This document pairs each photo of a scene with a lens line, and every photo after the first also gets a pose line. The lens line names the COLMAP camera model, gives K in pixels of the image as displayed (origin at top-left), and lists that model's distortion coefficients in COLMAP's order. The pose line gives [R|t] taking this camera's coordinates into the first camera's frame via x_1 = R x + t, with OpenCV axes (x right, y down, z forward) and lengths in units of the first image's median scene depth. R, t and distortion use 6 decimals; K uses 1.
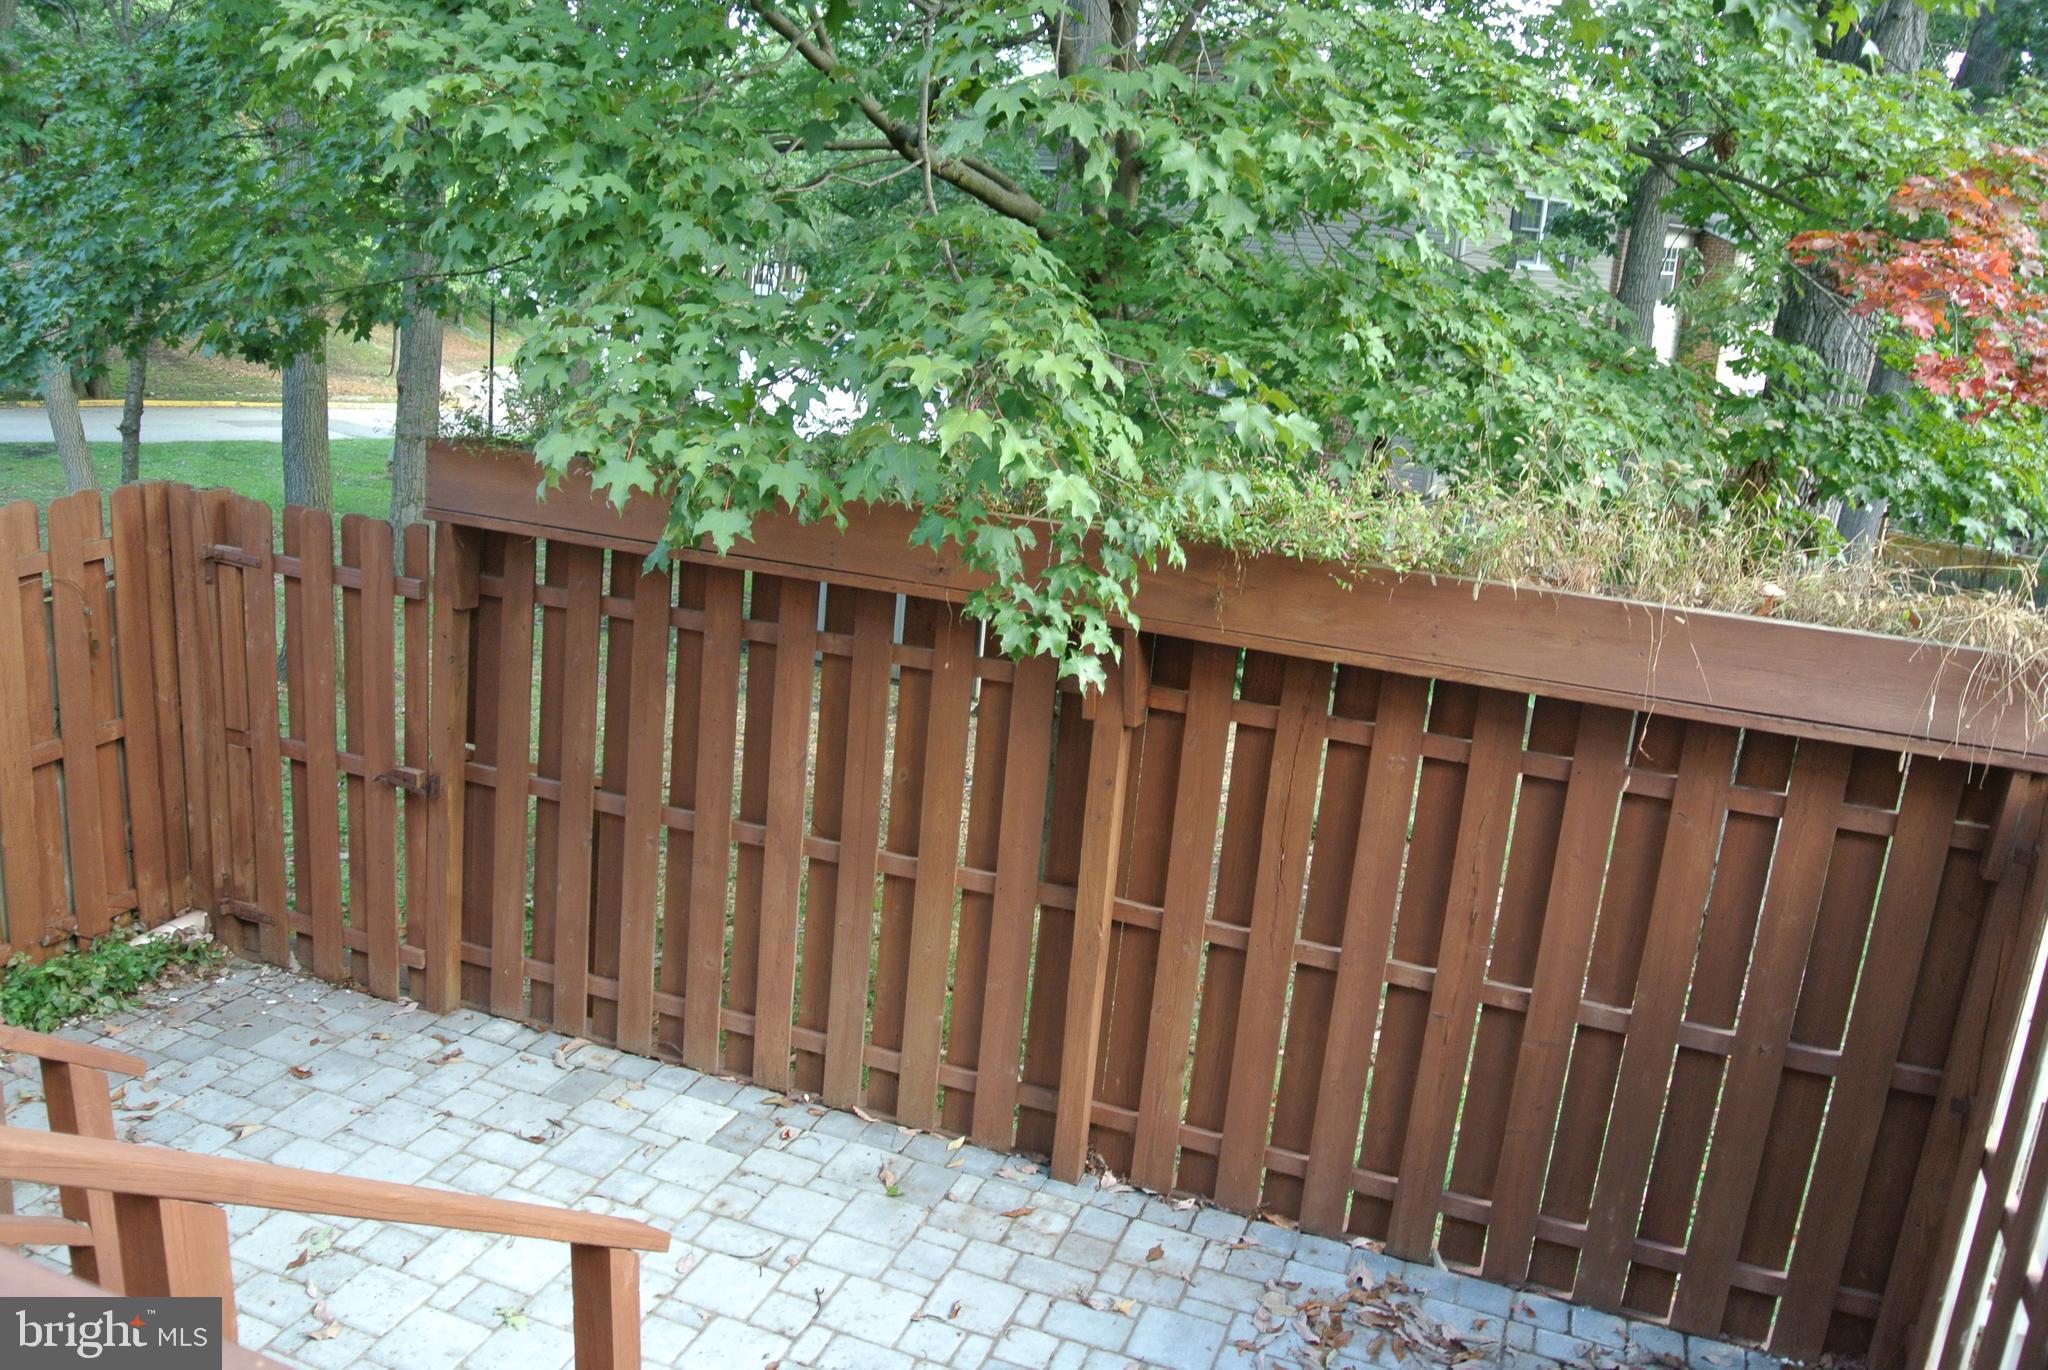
lens RADIAL K [[1540.3, 0, 1023.5], [0, 1540.3, 609.2], [0, 0, 1]] dist [-0.064289, -0.002332]
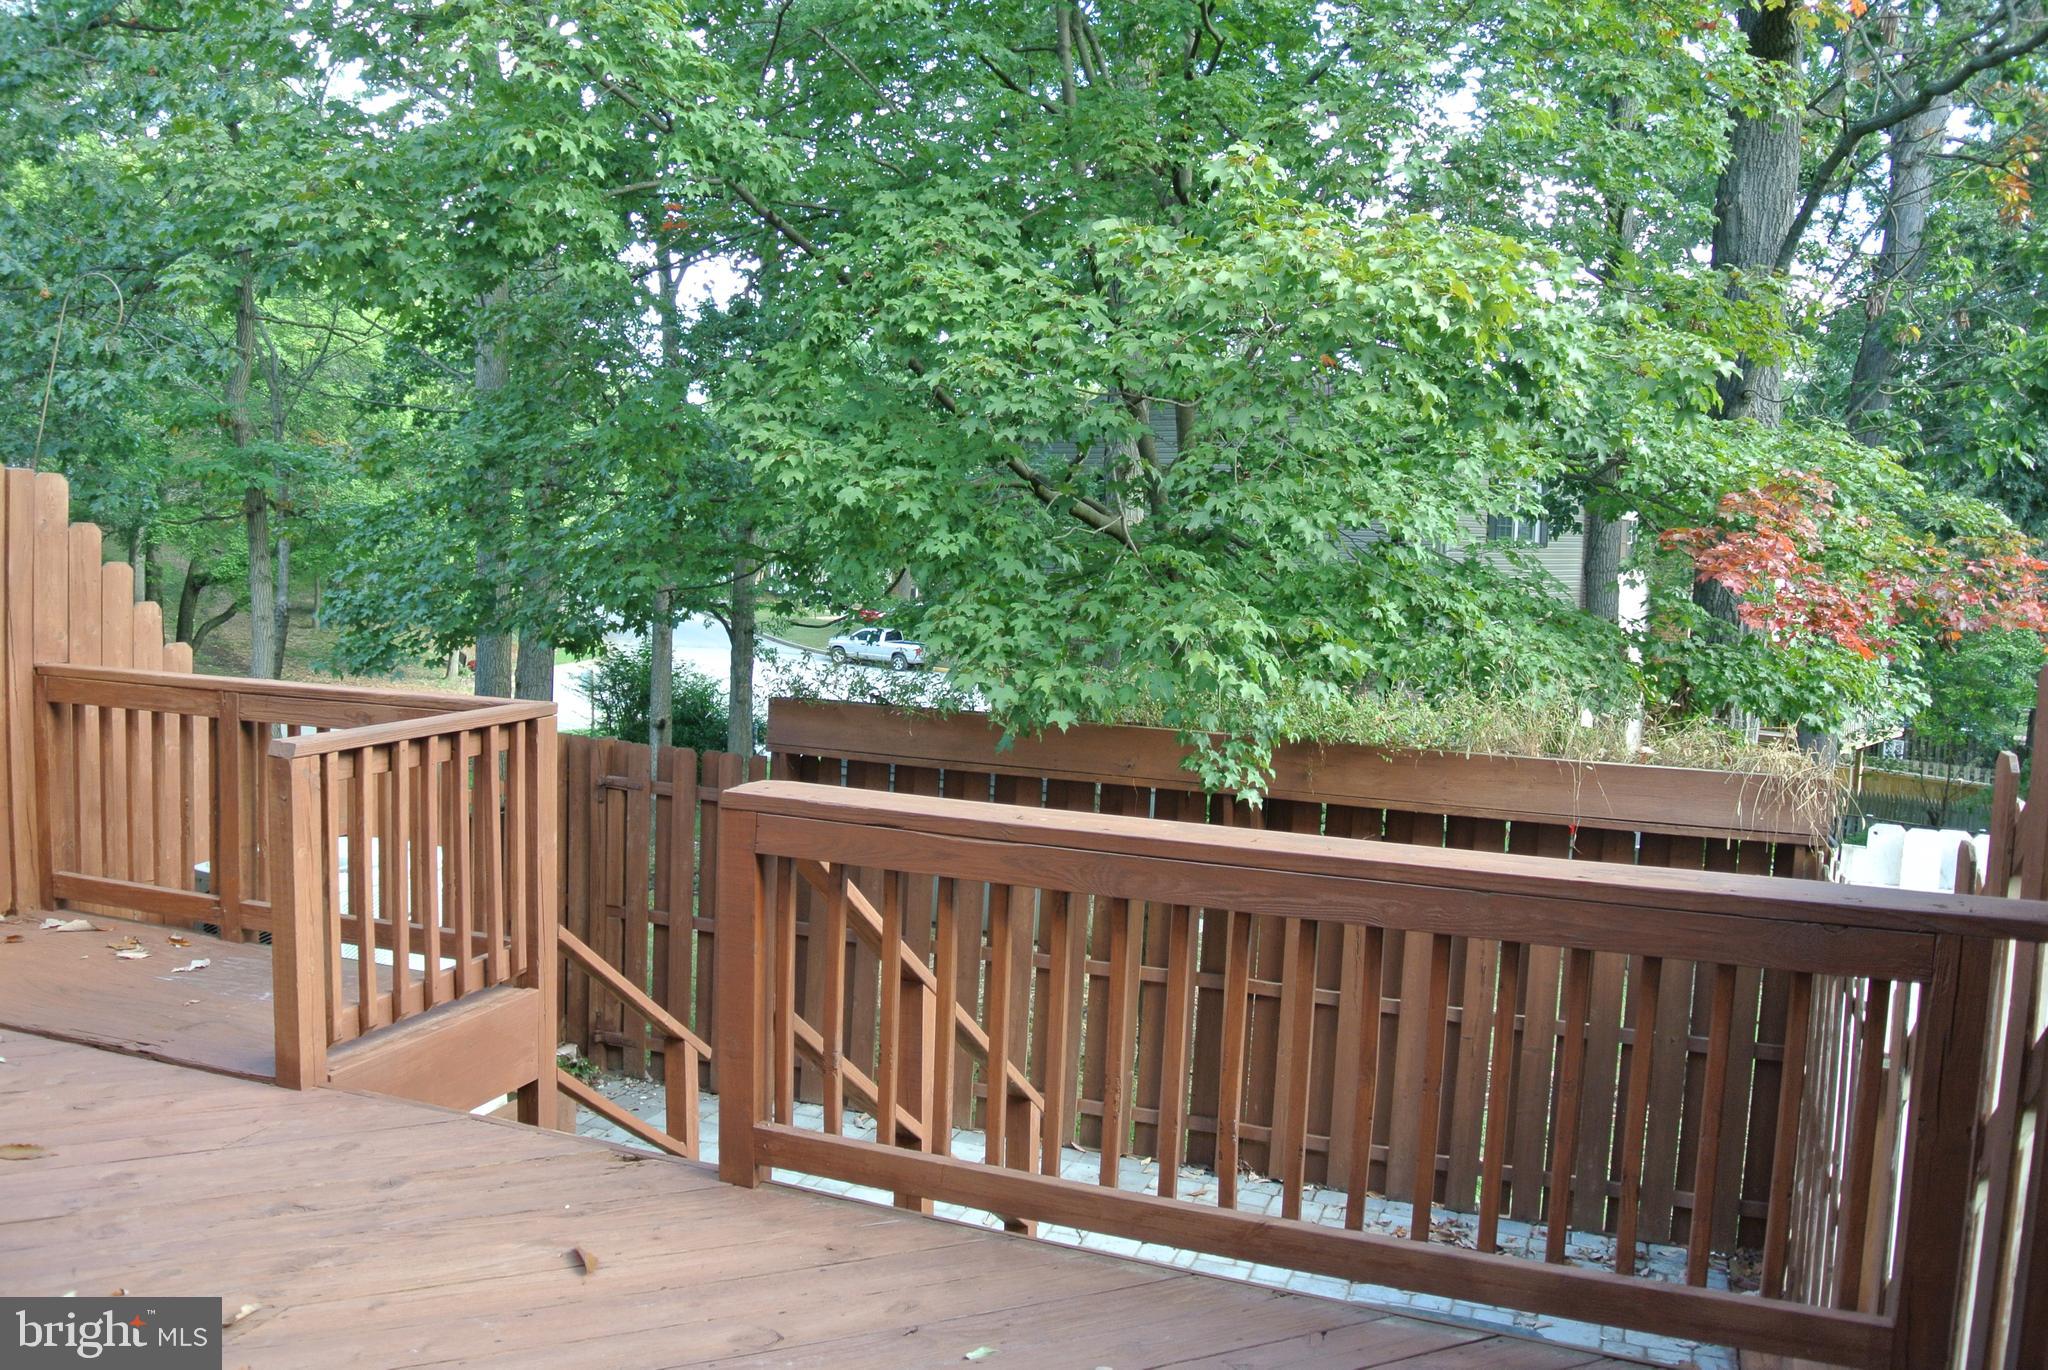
lens RADIAL K [[1540.3, 0, 1023.5], [0, 1540.3, 609.2], [0, 0, 1]] dist [-0.064289, -0.002332]
pose [[0.999447, -0.033262, 0.000154, -0.152292], [0.032722, 0.982379, -0.184012, 0.102091], [0.005969, 0.183915, 0.982924, -0.562337]]
